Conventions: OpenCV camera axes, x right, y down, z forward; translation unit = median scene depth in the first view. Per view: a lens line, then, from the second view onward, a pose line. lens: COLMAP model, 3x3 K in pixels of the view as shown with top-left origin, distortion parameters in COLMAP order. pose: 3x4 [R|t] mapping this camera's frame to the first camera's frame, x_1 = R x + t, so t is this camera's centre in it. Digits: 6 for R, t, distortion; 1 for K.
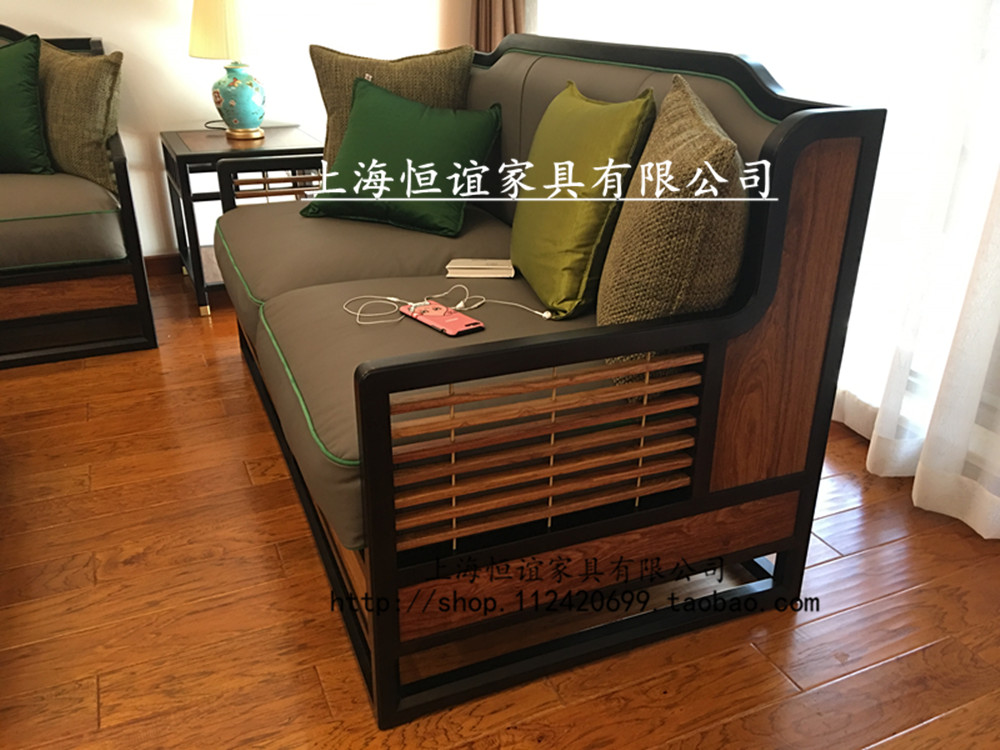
lens RADIAL K [[850.7, 0, 480.5], [0, 850.7, 390.2], [0, 0, 1]] dist [0.108934, -0.157492]
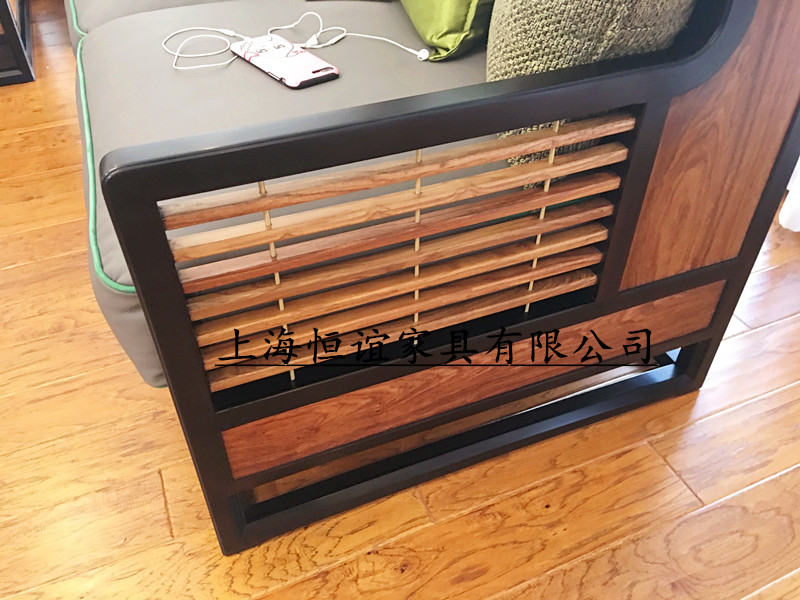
lens RADIAL K [[680.6, 0, 384.5], [0, 680.6, 301.8], [0, 0, 1]] dist [0.108934, -0.157492]
pose [[0.999819, -0.001775, -0.018943, 0.061252], [0.007054, 0.959254, 0.282459, -0.055904], [0.017670, -0.282541, 0.959092, 0.383884]]
